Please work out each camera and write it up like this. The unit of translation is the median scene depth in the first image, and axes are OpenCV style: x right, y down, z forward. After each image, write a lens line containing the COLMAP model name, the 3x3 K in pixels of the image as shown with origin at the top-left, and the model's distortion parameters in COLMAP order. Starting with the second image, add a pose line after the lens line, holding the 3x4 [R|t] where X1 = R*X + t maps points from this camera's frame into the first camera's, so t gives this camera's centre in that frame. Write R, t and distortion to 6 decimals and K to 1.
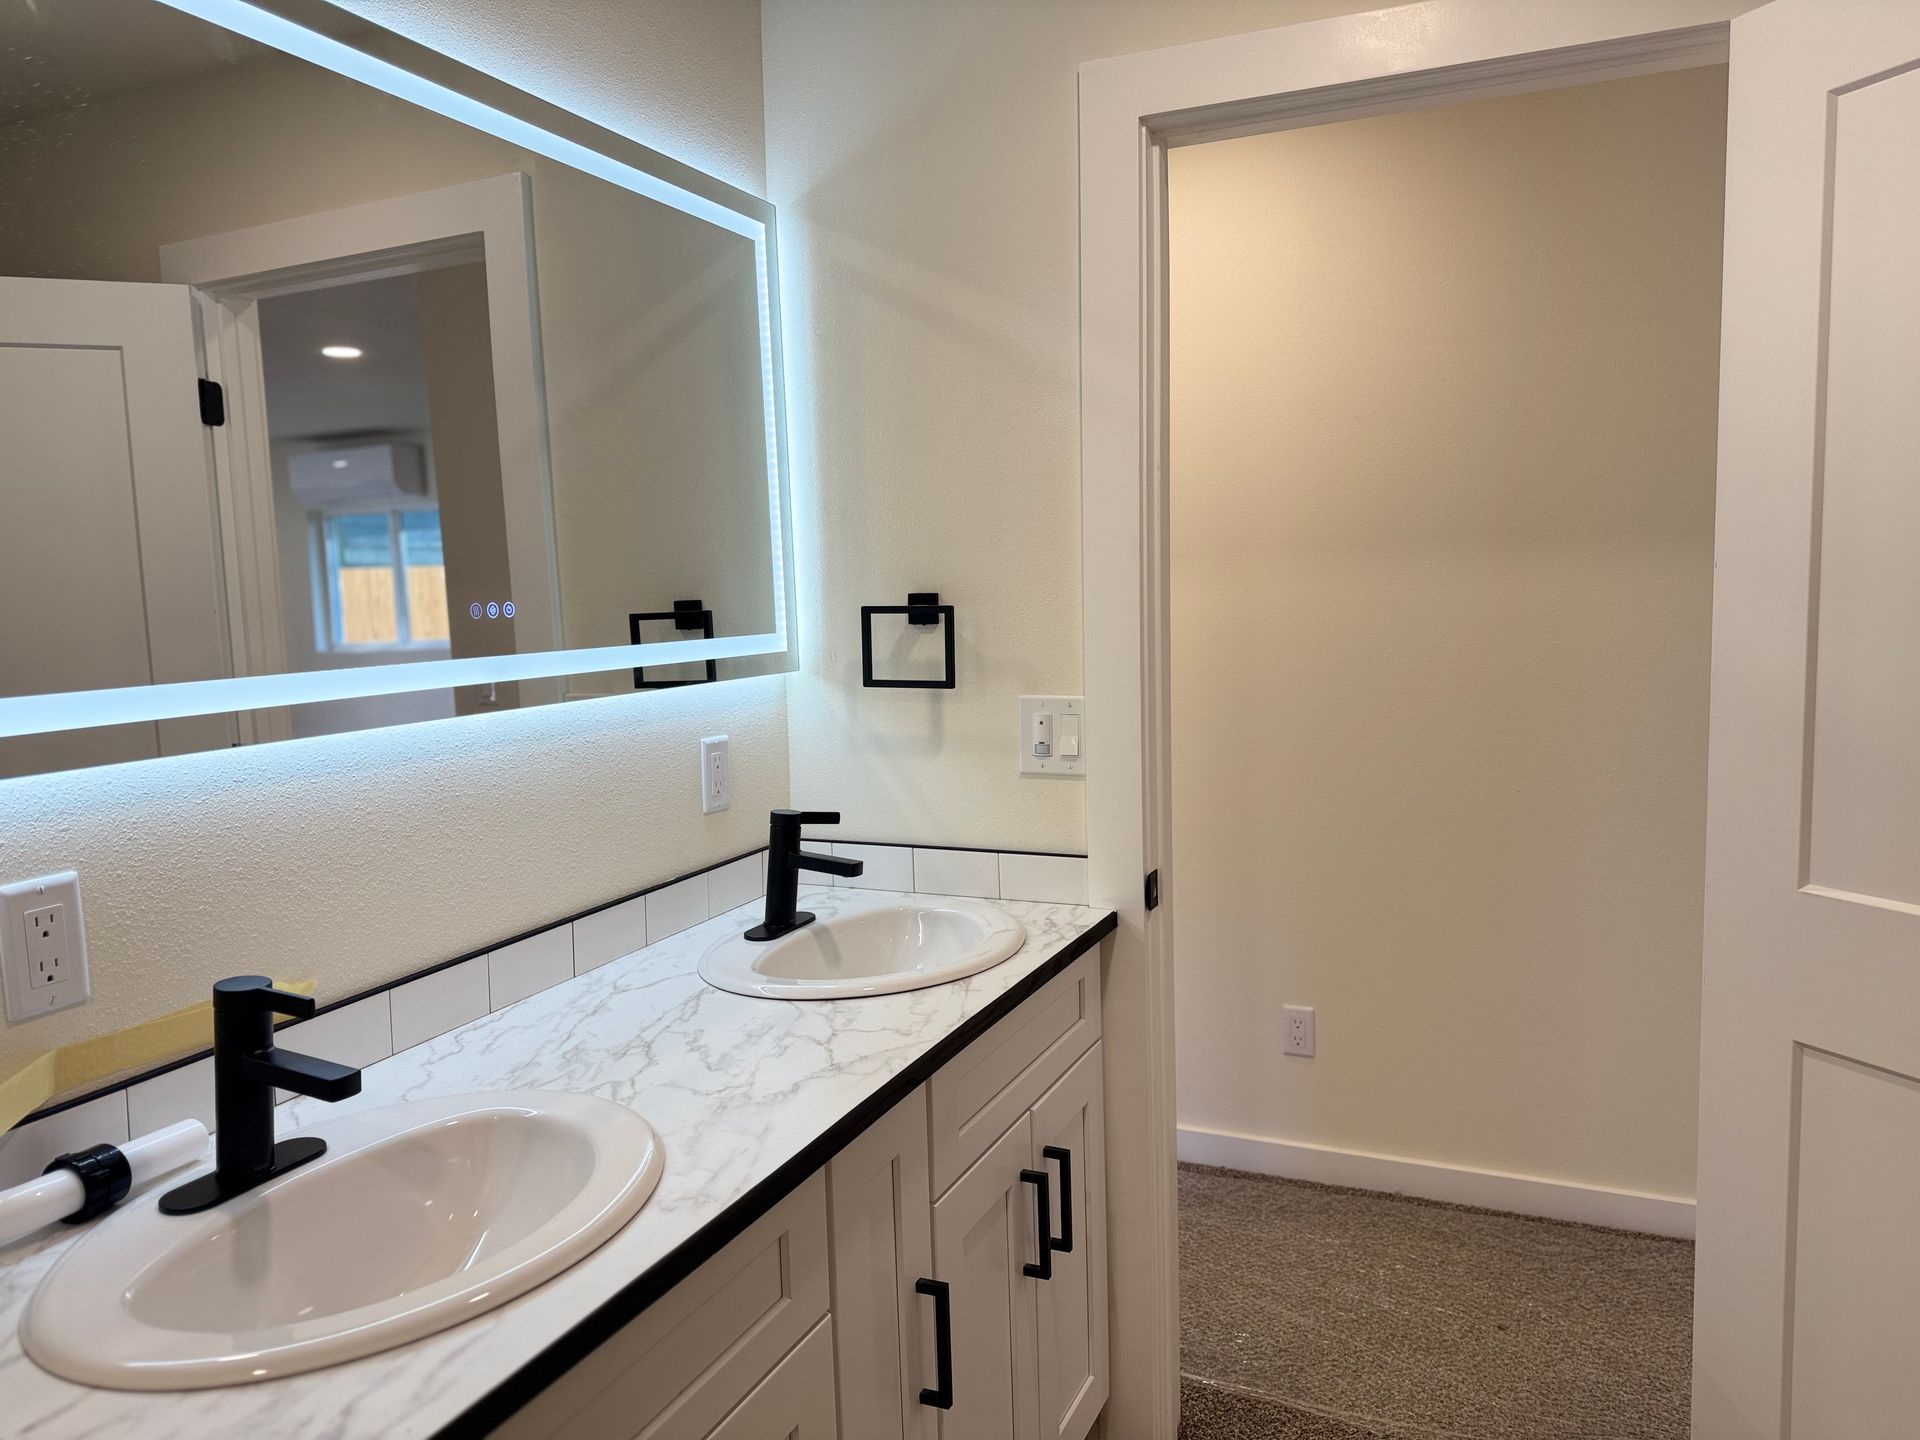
lens RADIAL K [[1324.4, 0, 939.7], [0, 1324.4, 725.6], [0, 0, 1]] dist [-0.030099, -0.004498]
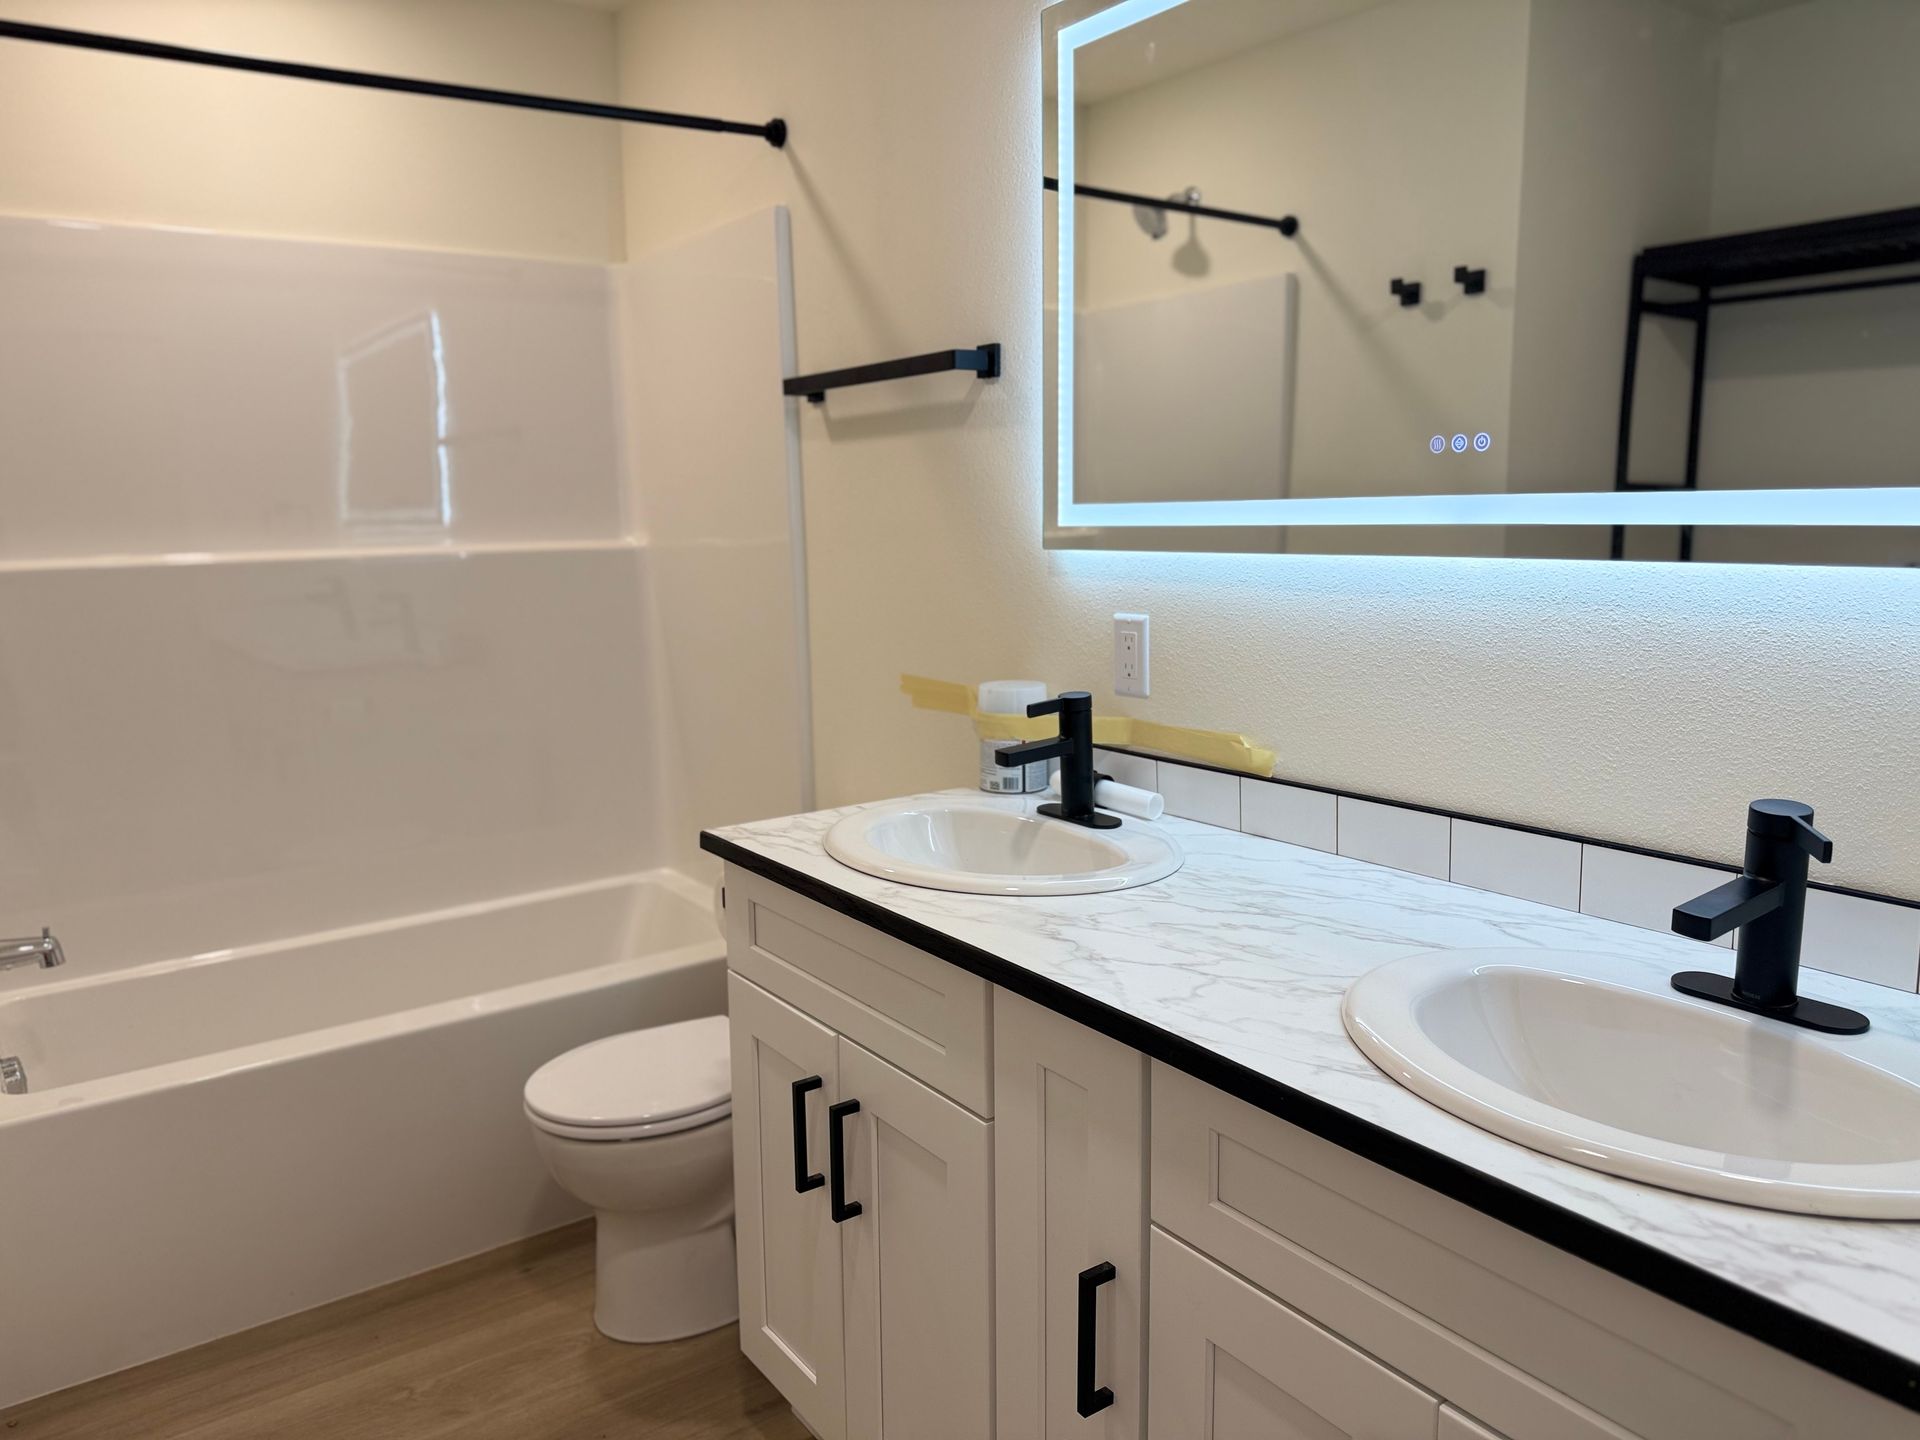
lens RADIAL K [[1324.4, 0, 939.7], [0, 1324.4, 725.6], [0, 0, 1]] dist [-0.030099, -0.004498]
pose [[-0.514380, 0.184469, -0.837487, 0.673598], [-0.046290, 0.969194, 0.241911, -0.109804], [0.856312, 0.163202, -0.489995, 1.244868]]
